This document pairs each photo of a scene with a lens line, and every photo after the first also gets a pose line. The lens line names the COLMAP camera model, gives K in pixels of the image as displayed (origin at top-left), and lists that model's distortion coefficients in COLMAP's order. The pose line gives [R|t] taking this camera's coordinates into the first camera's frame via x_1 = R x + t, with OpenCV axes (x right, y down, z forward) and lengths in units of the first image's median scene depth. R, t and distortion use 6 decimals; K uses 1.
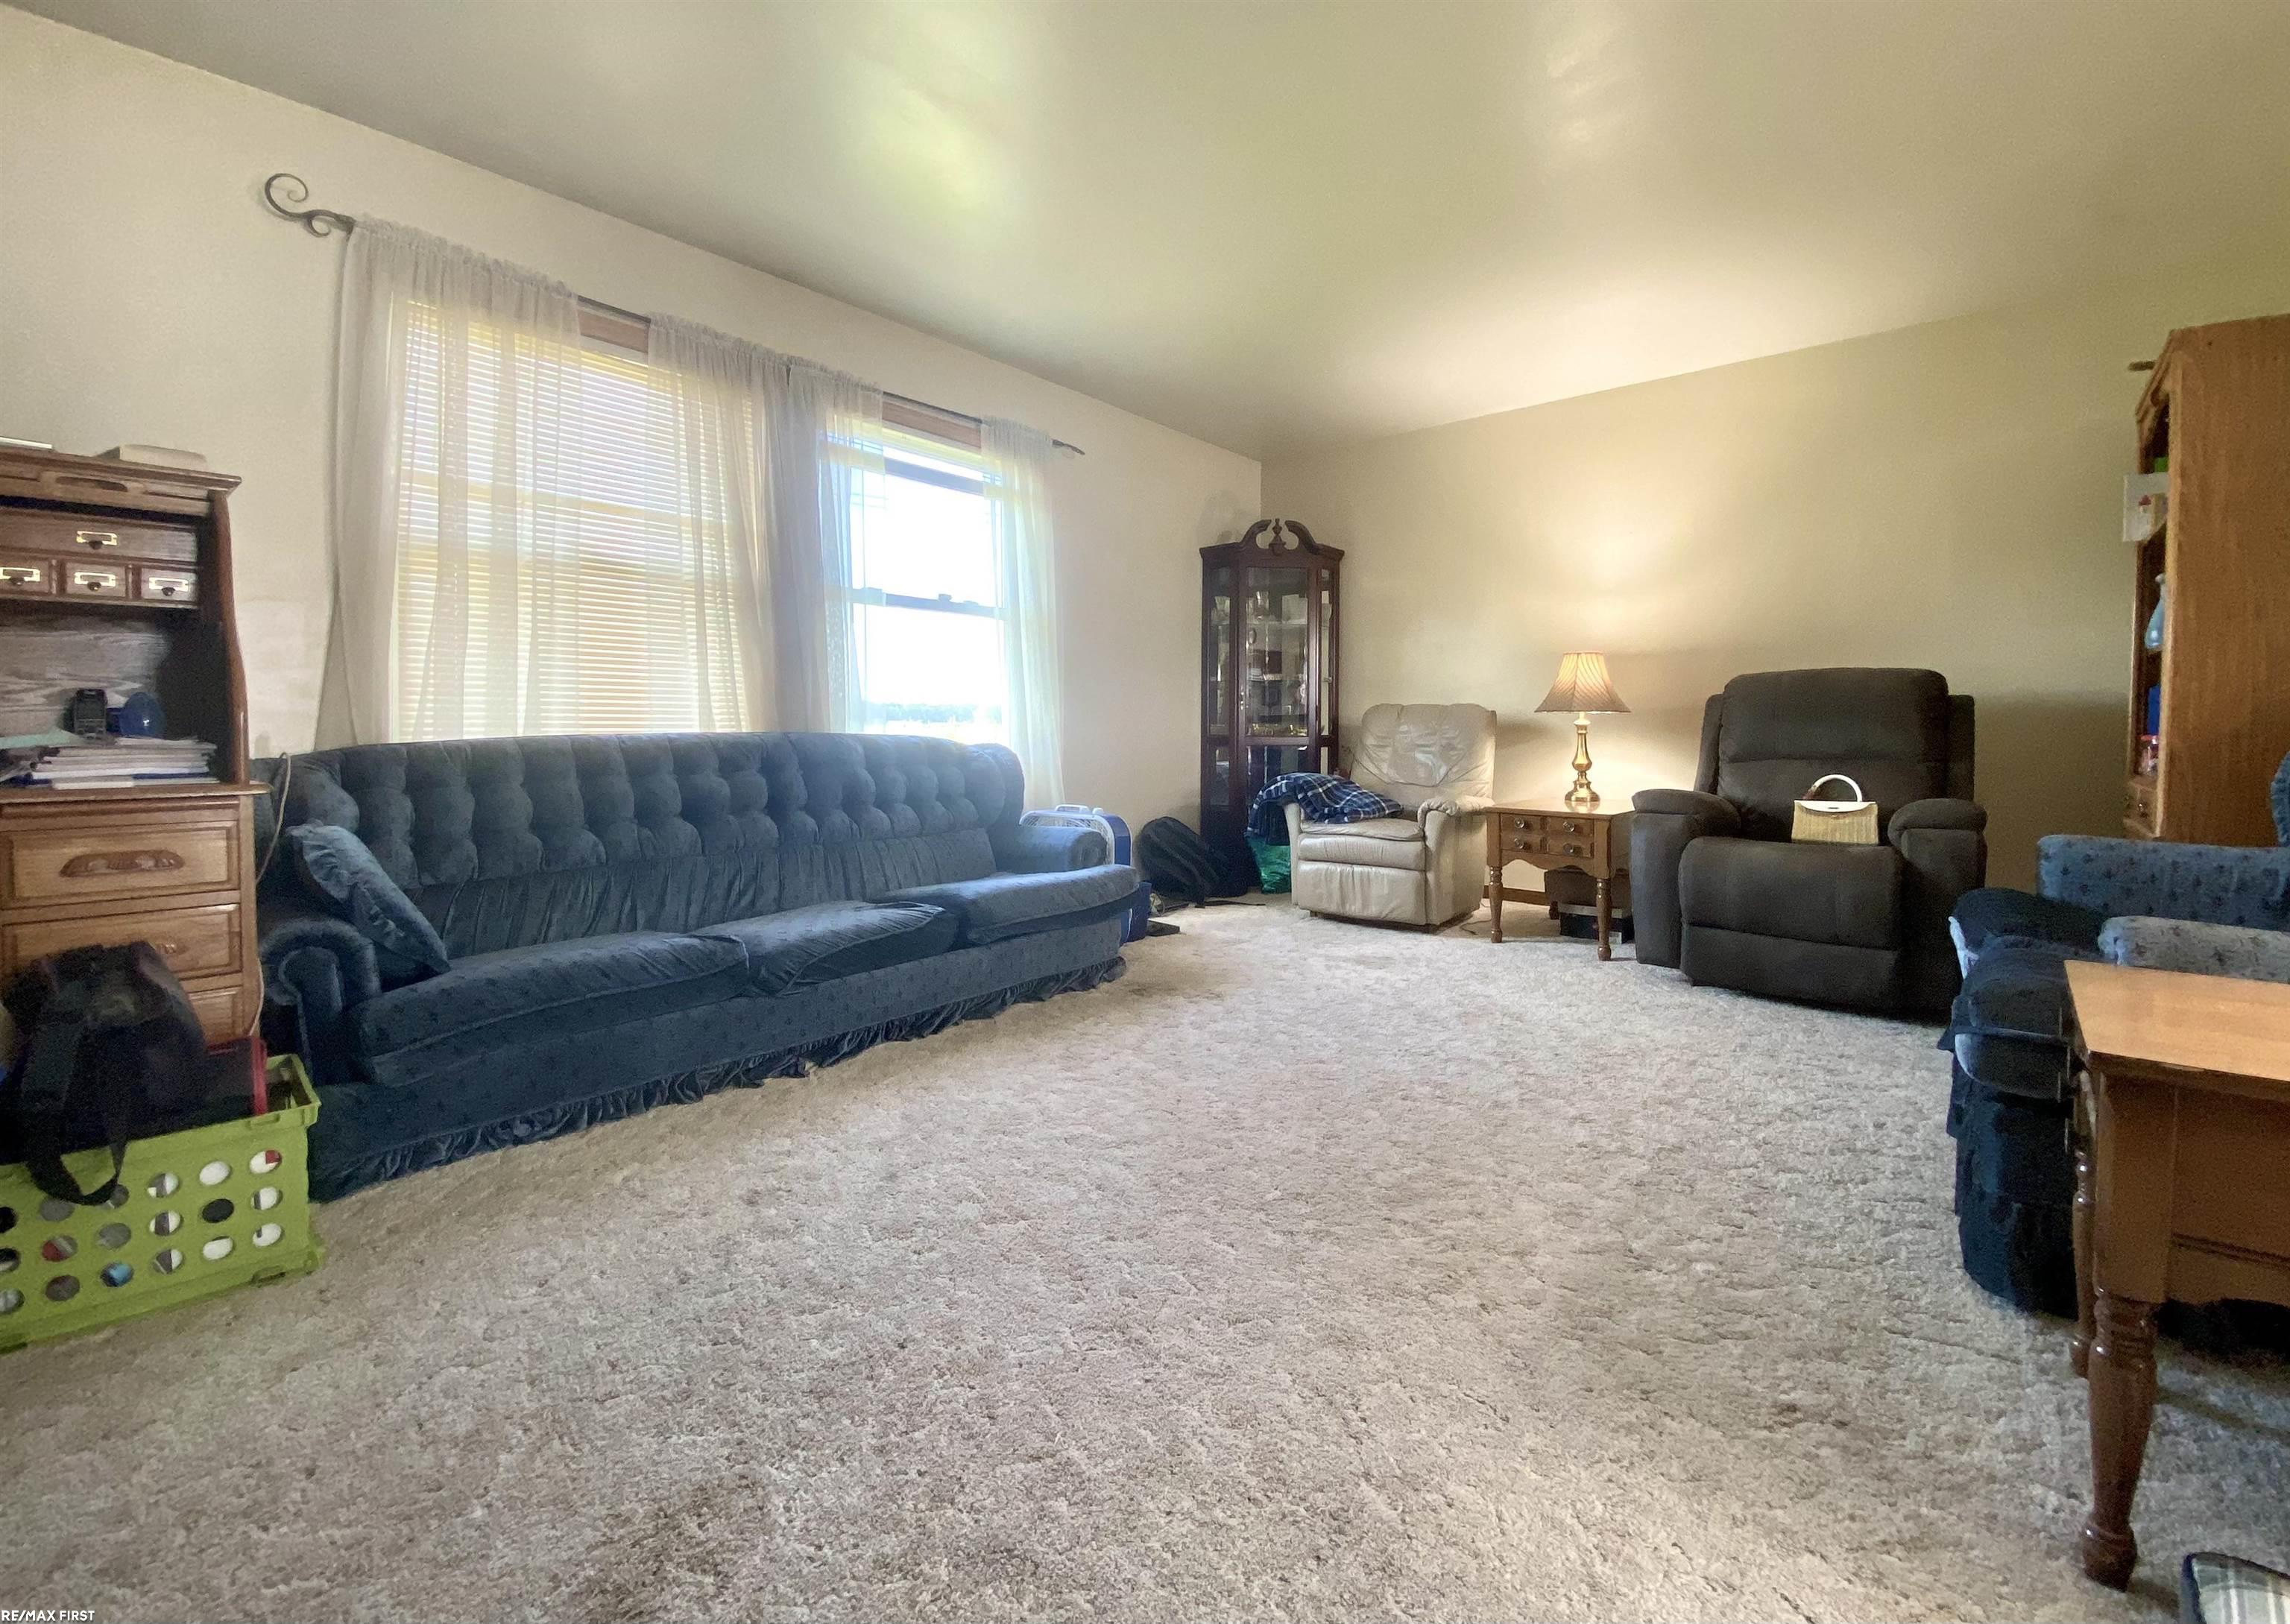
lens RADIAL K [[971.3, 0, 1145.5], [0, 971.3, 743.2], [0, 0, 1]] dist [-0.000552, -0.000469]
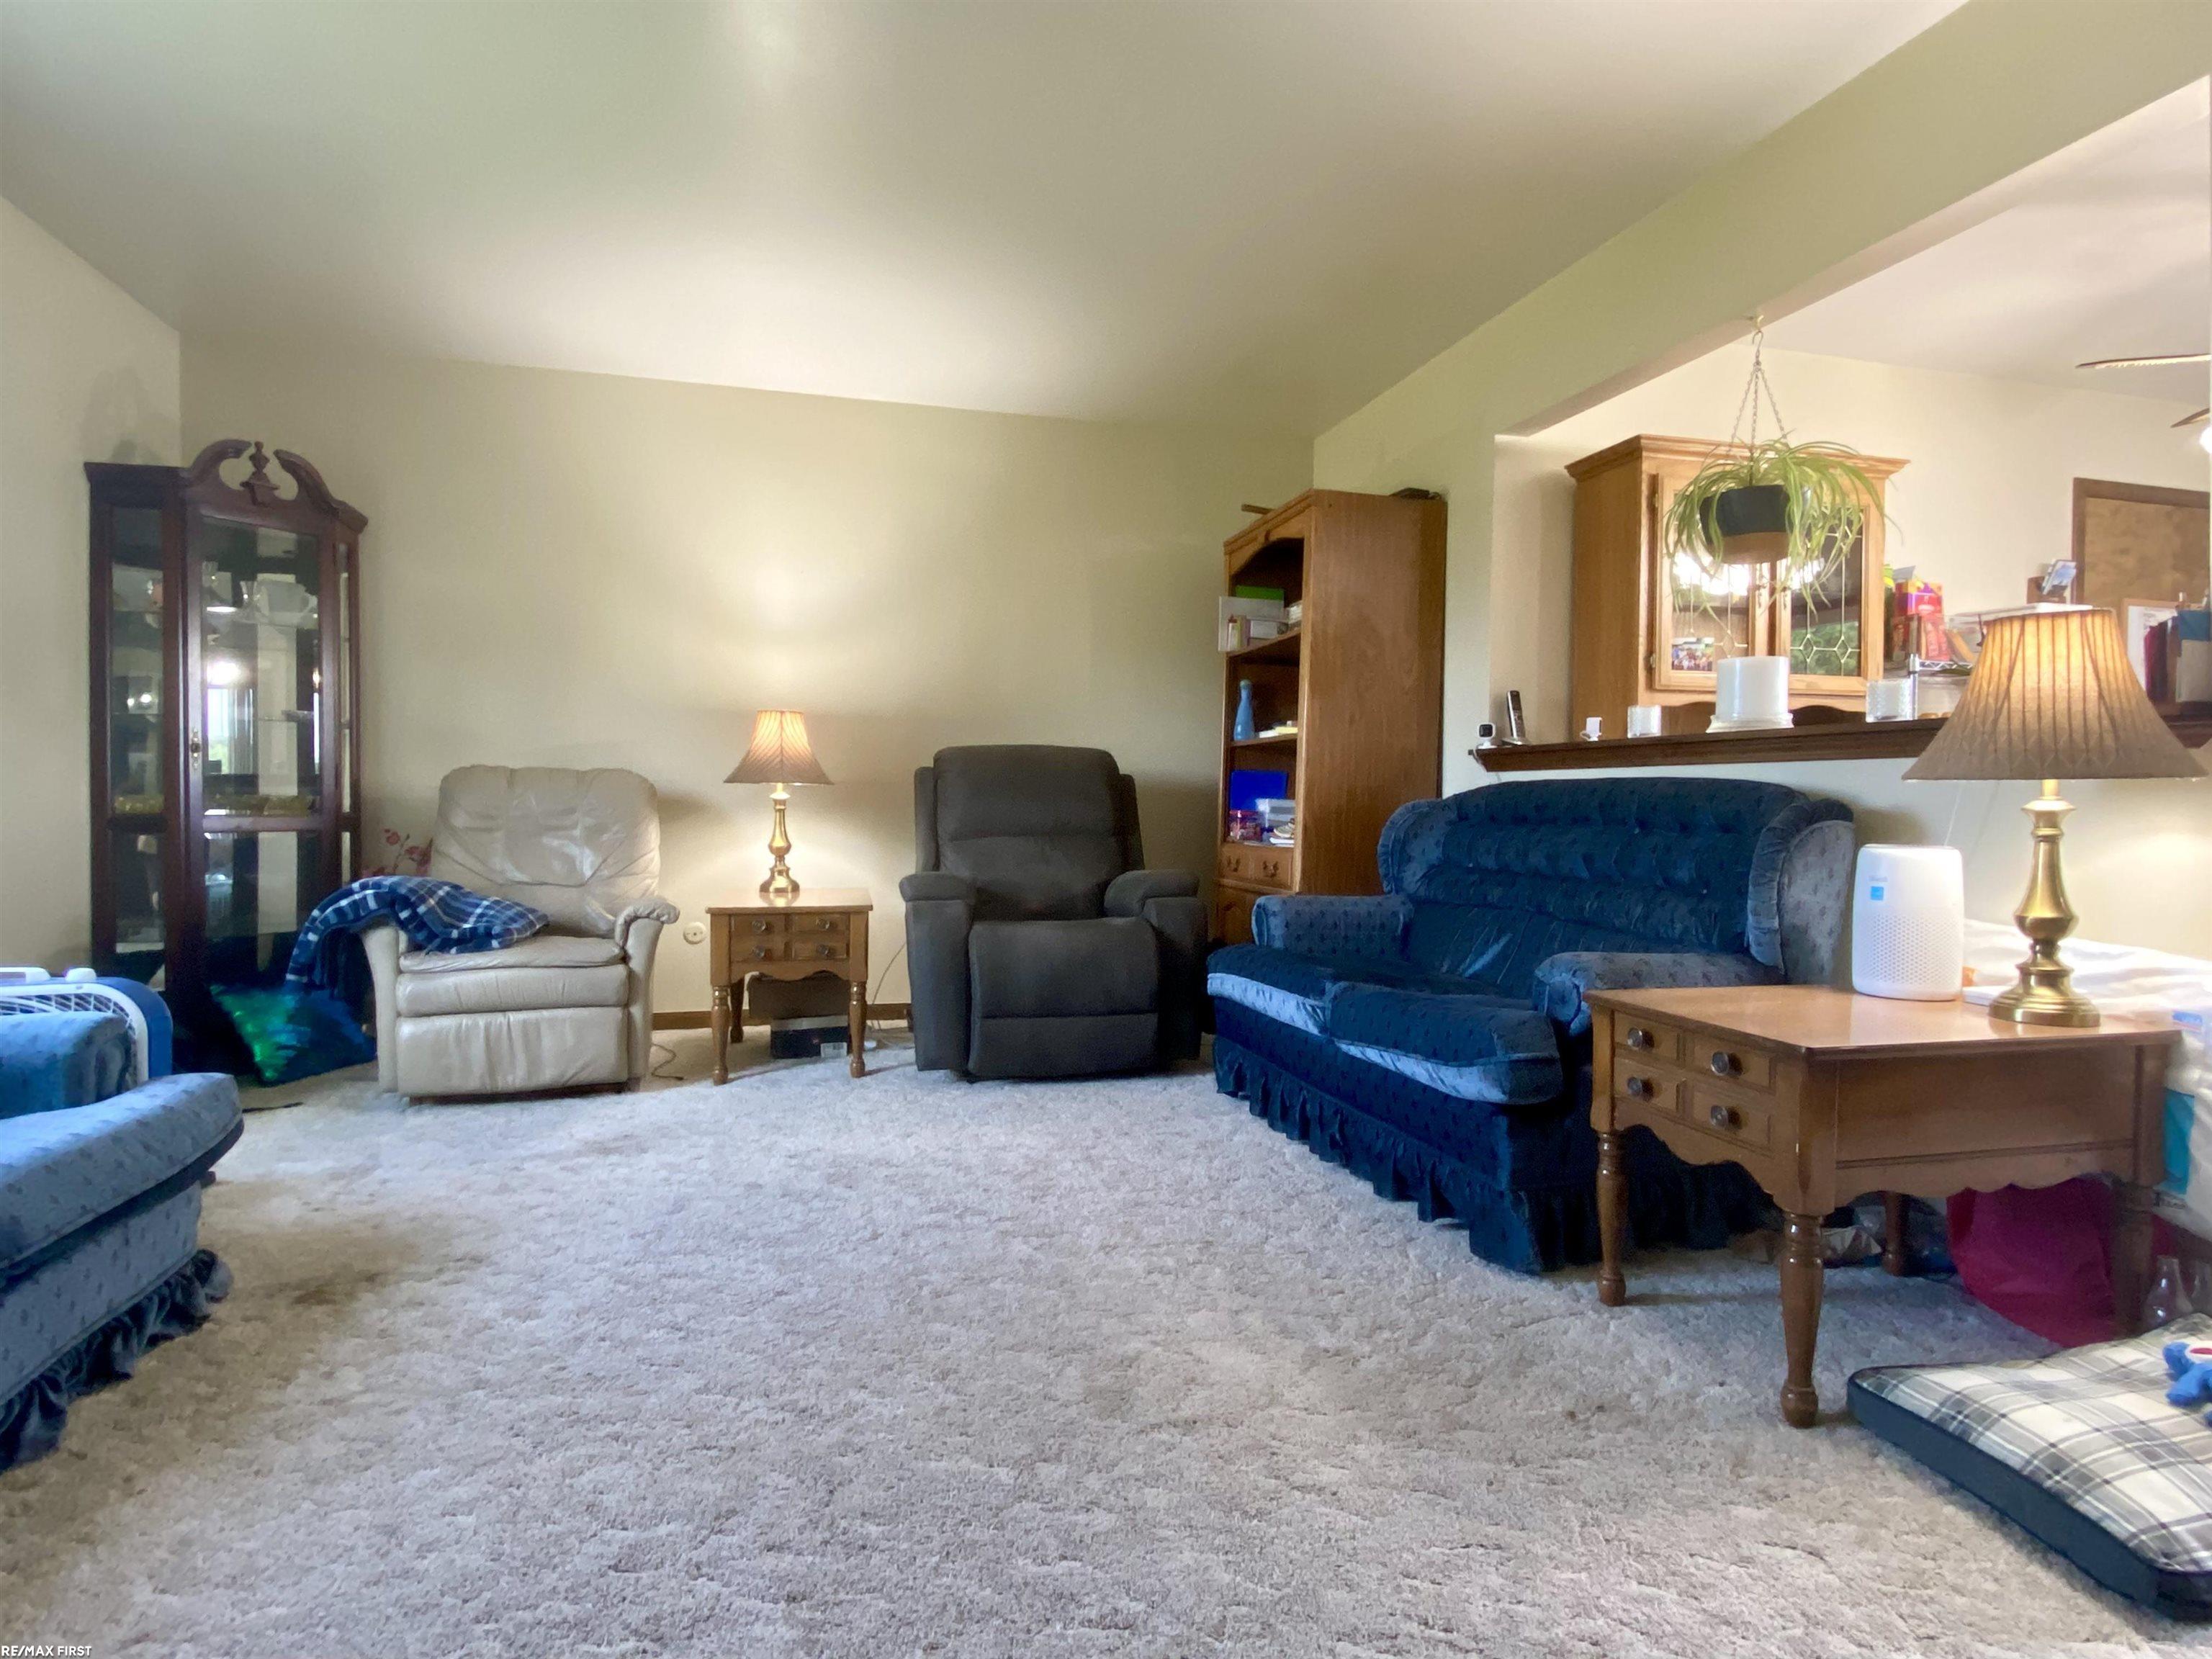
lens RADIAL K [[1221.9, 0, 1106.0], [0, 1221.9, 829.5], [0, 0, 1]] dist [0.122772, -0.119628]
pose [[0.561284, -0.021046, 0.827356, -0.293233], [0.008854, 0.999772, 0.019425, -0.012648], [-0.827576, -0.003578, 0.561343, 0.216276]]
